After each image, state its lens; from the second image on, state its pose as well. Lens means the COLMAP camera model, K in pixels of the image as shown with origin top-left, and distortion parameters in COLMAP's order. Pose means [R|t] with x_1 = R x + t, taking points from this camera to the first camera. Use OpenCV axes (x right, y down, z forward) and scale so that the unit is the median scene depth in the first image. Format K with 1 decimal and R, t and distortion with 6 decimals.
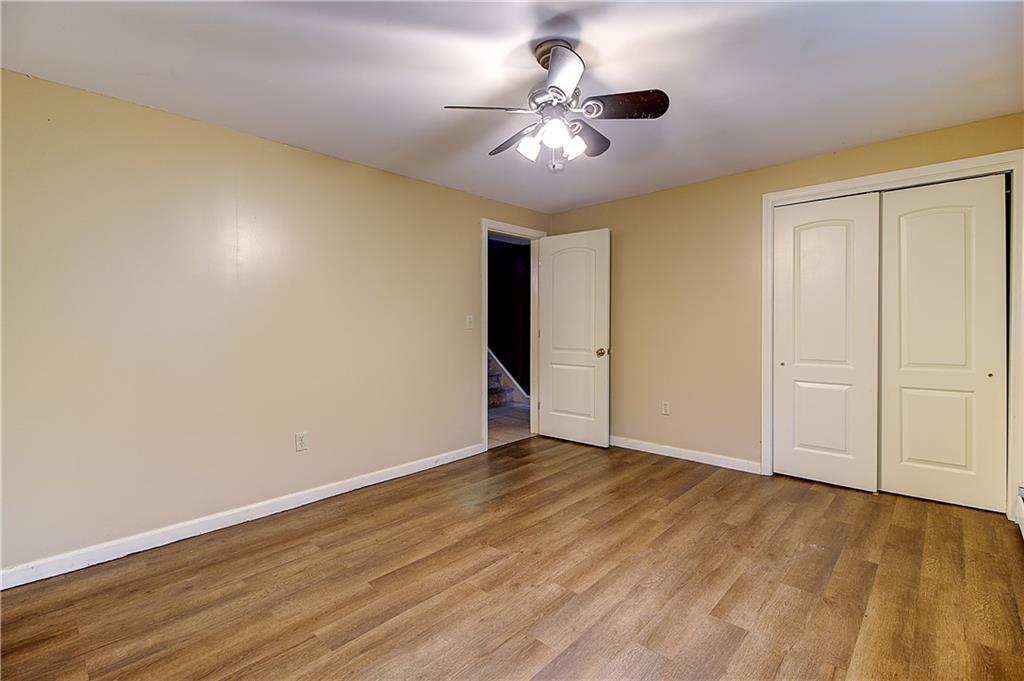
lens RADIAL K [[478.2, 0, 504.5], [0, 478.2, 319.1], [0, 0, 1]] dist [0.017010, -0.017379]
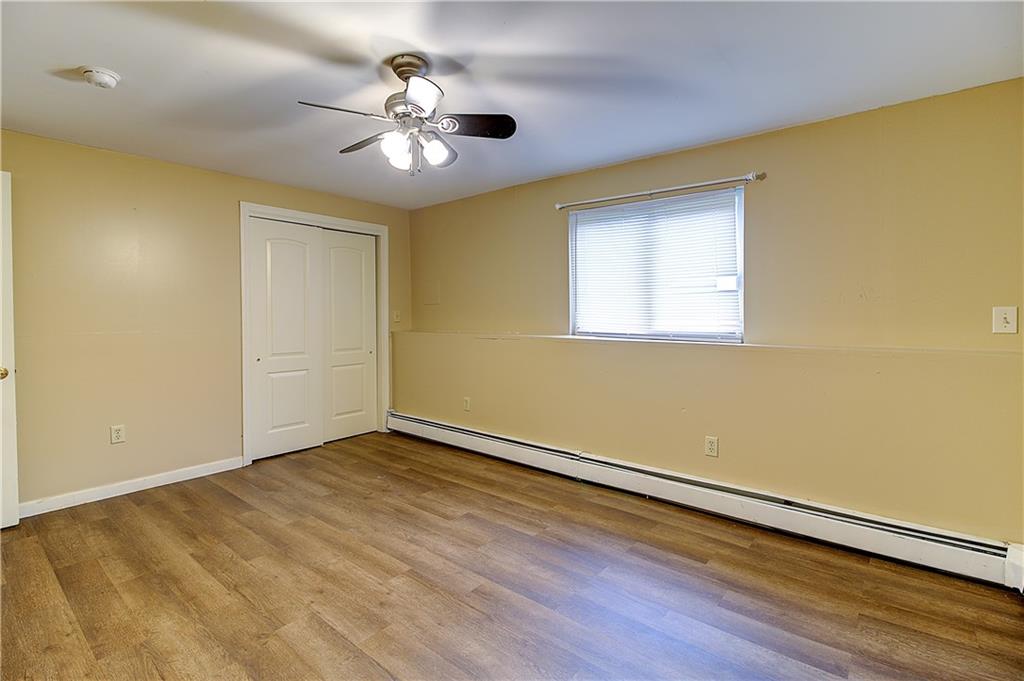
lens RADIAL K [[478.2, 0, 504.5], [0, 478.2, 319.1], [0, 0, 1]] dist [0.017010, -0.017379]
pose [[-0.080828, 0.002541, 0.996725, -0.784000], [-0.000605, 0.999996, -0.002599, 0.002906], [-0.996728, -0.000813, -0.080826, 0.713386]]
